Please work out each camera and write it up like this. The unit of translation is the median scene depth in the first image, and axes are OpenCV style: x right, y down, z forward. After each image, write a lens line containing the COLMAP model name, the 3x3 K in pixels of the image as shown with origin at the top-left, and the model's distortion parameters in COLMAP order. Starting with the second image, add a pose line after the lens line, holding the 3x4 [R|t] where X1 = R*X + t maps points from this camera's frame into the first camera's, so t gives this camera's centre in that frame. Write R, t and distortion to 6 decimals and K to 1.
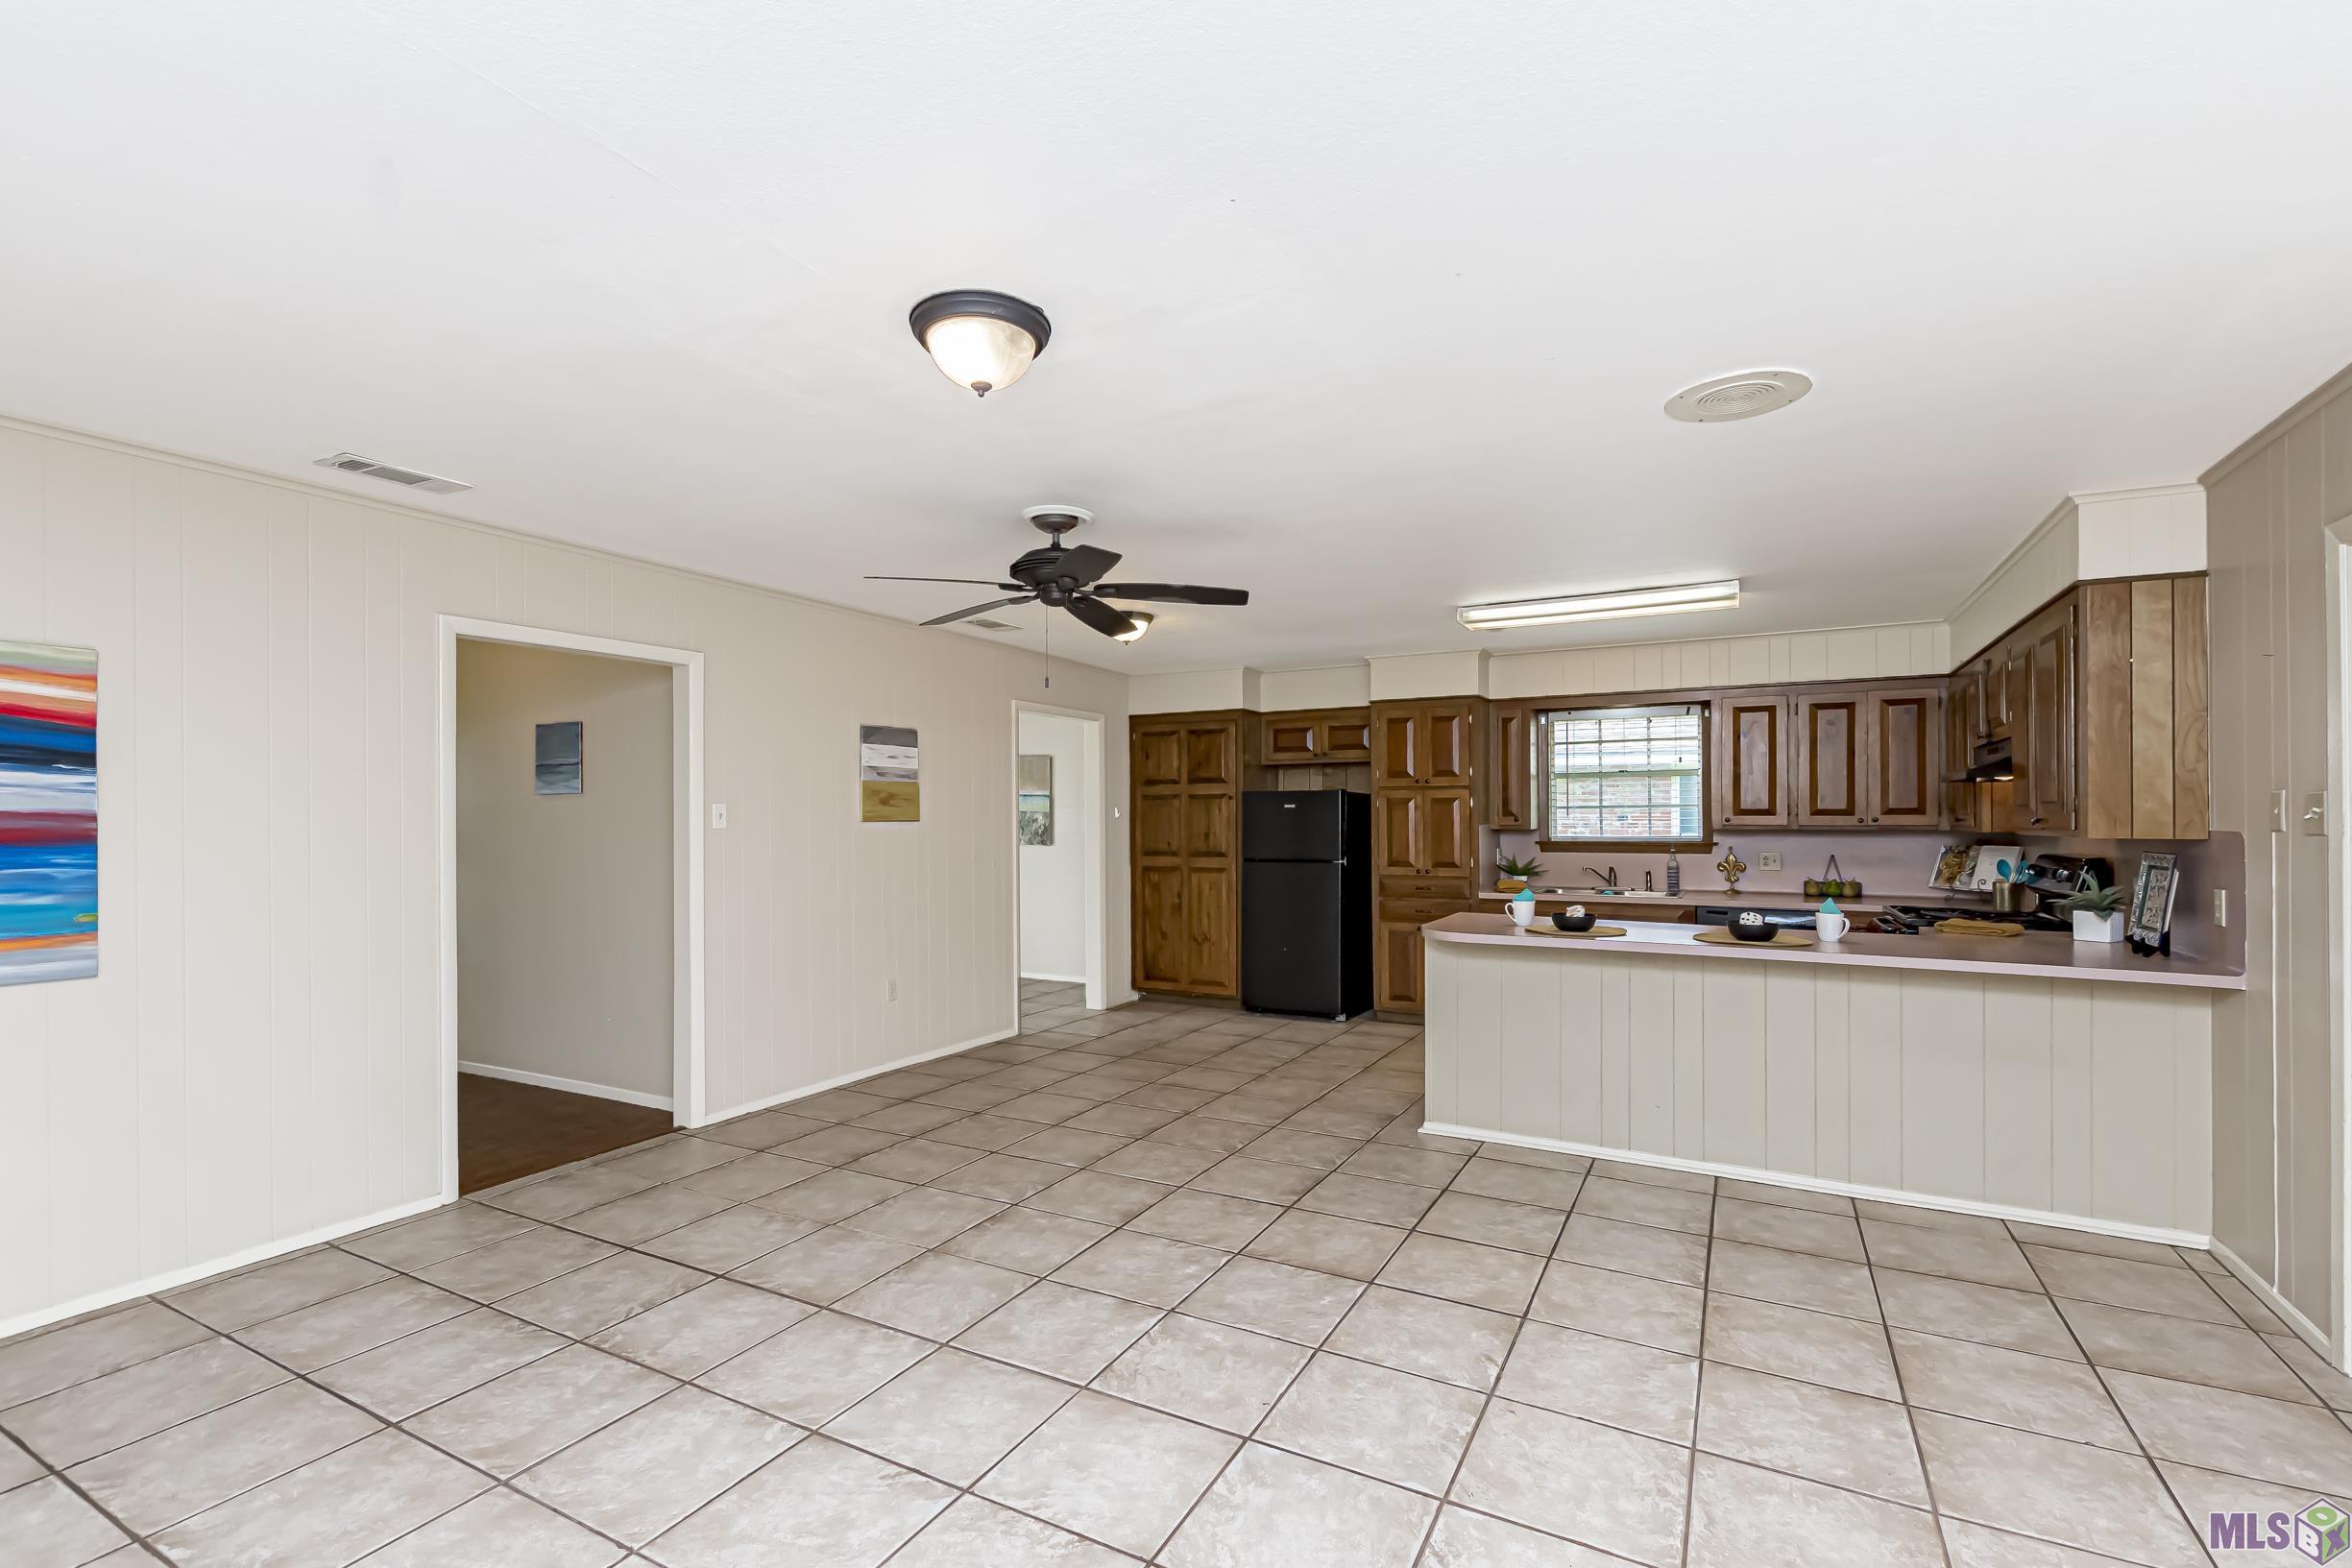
lens RADIAL K [[1064.3, 0, 1178.9], [0, 1064.3, 812.3], [0, 0, 1]] dist [0.000164, -0.000394]
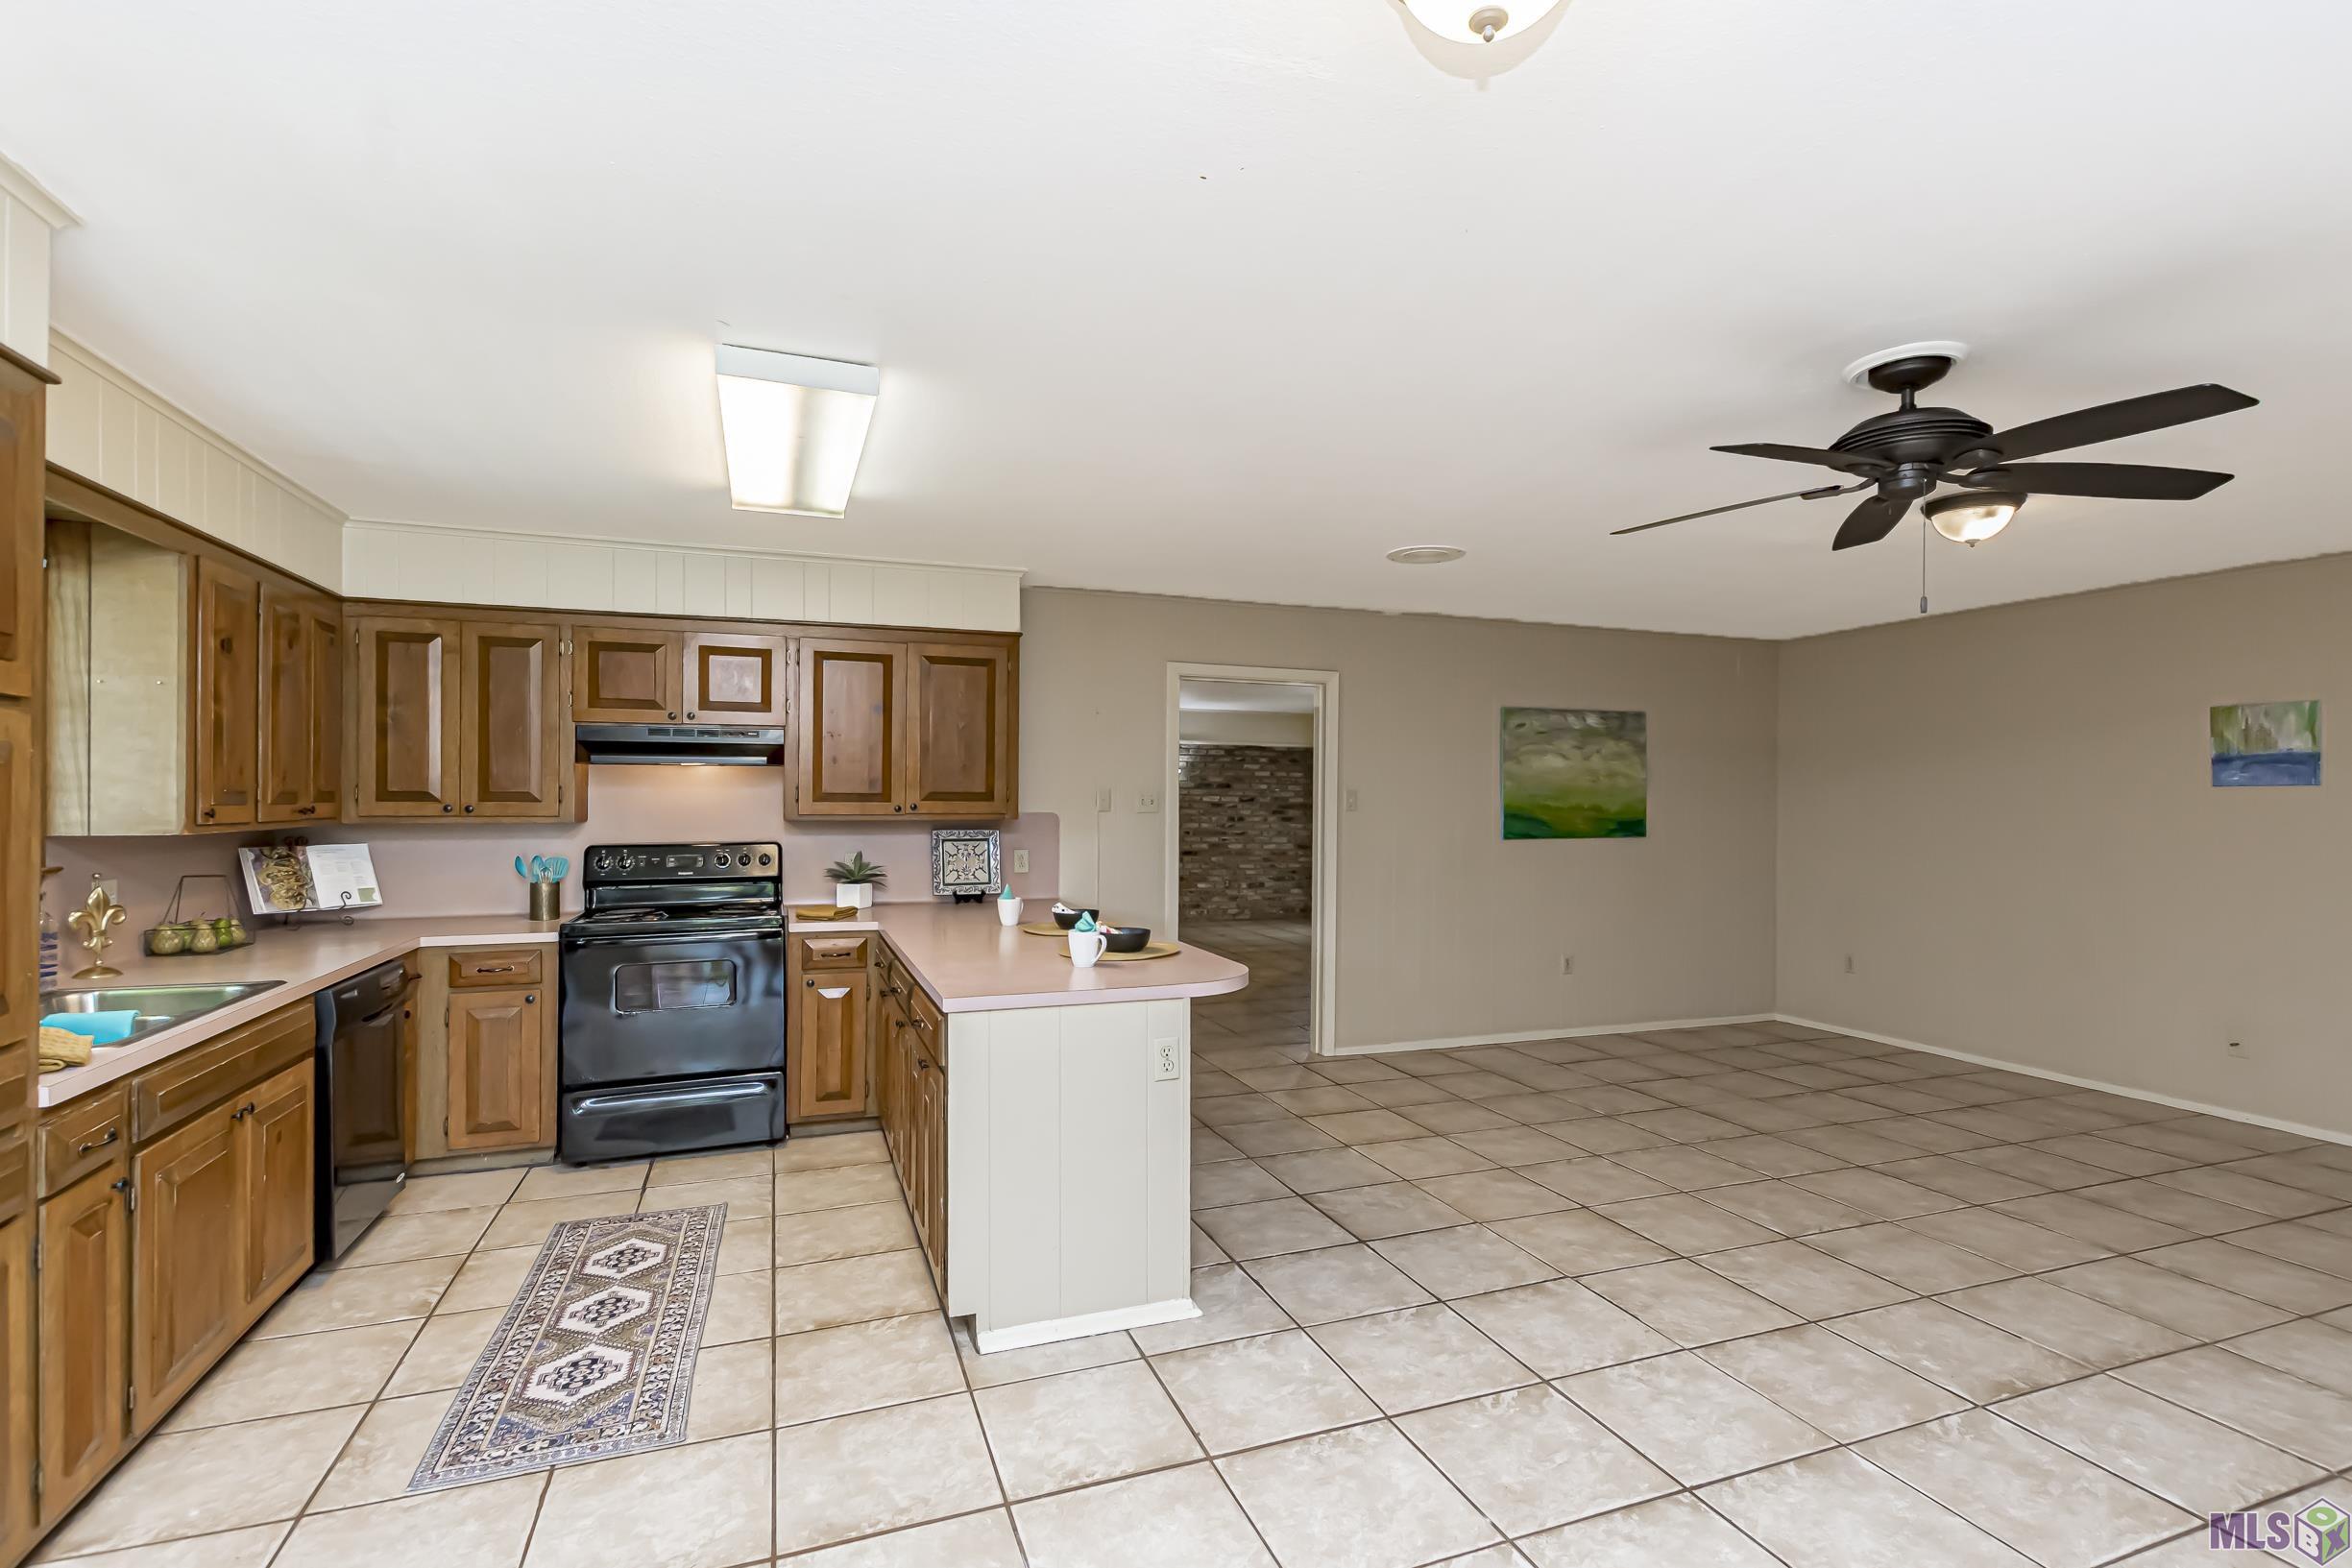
lens RADIAL K [[1087.7, 0, 1176.0], [0, 1087.7, 784.0], [0, 0, 1]] dist [0.000971, -0.000670]
pose [[-0.749775, 0.006764, 0.661658, -0.198575], [-0.004307, 0.999877, -0.015101, -0.000408], [-0.661679, -0.014172, -0.749654, 1.593410]]
